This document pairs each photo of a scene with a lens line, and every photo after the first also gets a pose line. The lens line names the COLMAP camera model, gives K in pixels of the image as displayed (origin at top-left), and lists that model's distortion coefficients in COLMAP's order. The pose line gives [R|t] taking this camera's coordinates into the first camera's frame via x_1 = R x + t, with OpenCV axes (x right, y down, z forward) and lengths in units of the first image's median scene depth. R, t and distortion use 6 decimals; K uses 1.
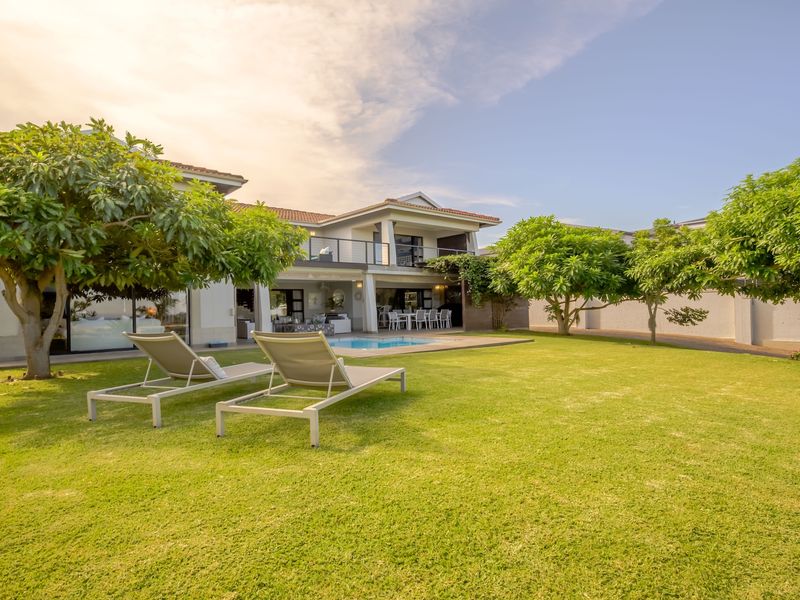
lens RADIAL K [[434.5, 0, 400.0], [0, 434.5, 300.0], [0, 0, 1]] dist [0.000217, -0.000126]
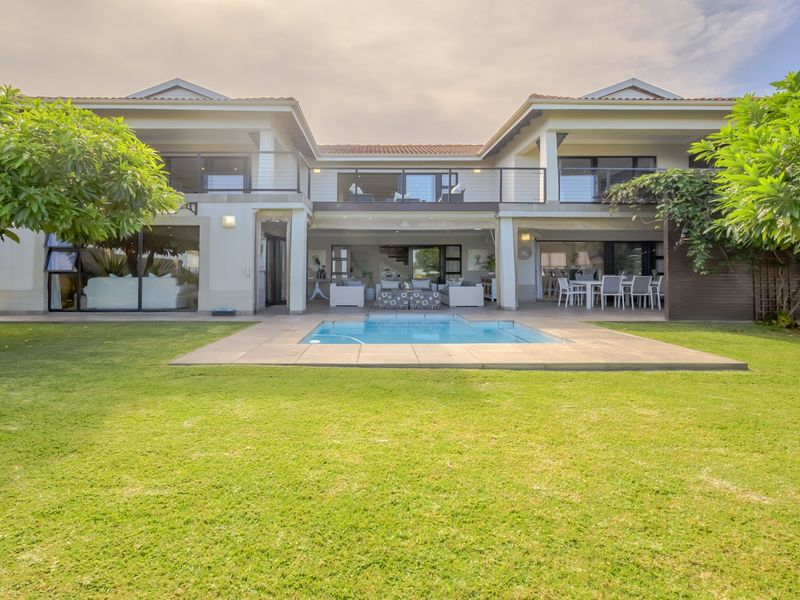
lens RADIAL K [[439.9, 0, 400.1], [0, 439.9, 265.4], [0, 0, 1]] dist [-0.001040, -0.000682]
pose [[0.772052, 0.014301, -0.635398, 0.206977], [-0.006462, 0.999872, 0.014652, 0.001802], [0.635526, -0.007206, 0.772045, 0.360258]]
